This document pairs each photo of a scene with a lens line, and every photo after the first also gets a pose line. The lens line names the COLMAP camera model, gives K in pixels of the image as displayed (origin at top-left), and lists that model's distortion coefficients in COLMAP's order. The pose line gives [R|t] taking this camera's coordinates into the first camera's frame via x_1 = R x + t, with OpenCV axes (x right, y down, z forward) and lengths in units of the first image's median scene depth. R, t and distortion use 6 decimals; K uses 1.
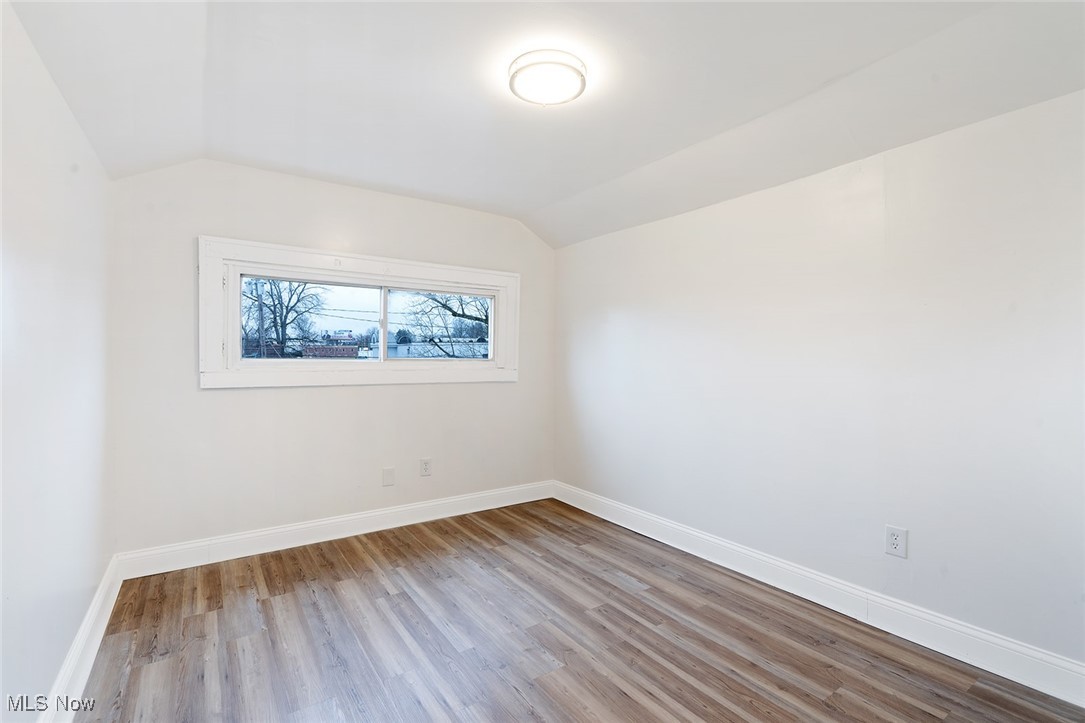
lens RADIAL K [[498.6, 0, 542.8], [0, 498.6, 360.6], [0, 0, 1]] dist [-0.005250, 0.001902]
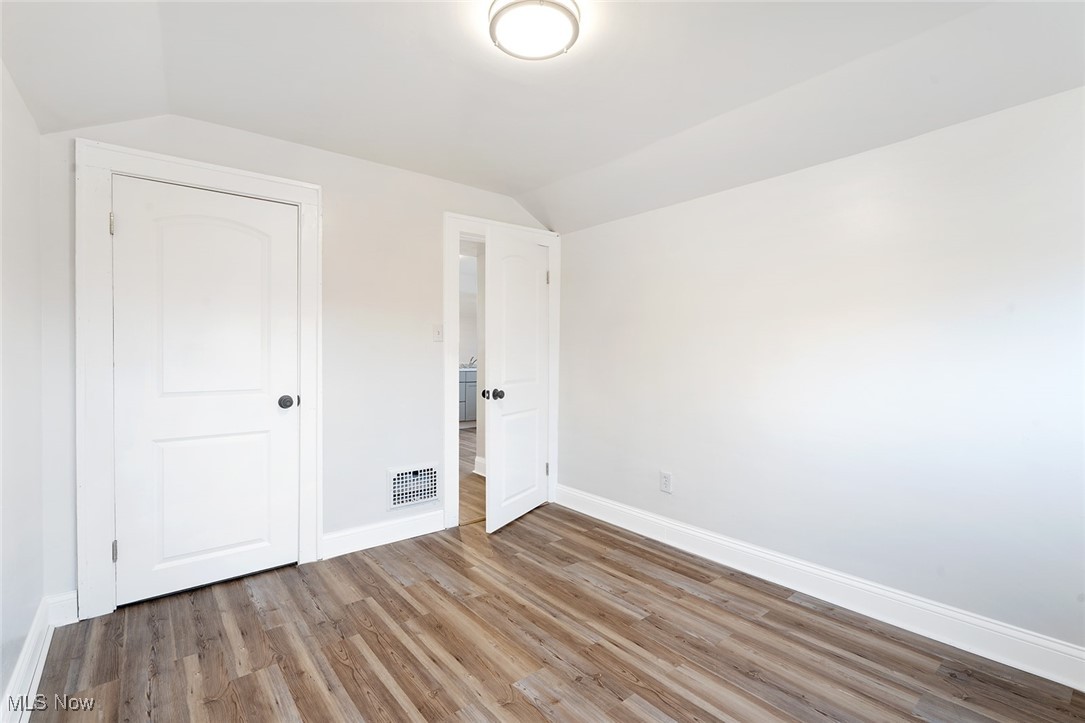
lens RADIAL K [[498.6, 0, 542.5], [0, 498.6, 358.0], [0, 0, 1]] dist [-0.005250, 0.001902]
pose [[-0.996763, 0.001599, -0.080377, 0.063388], [0.000795, 0.999949, 0.010038, -0.000412], [0.080389, 0.009942, -0.996714, 1.970899]]
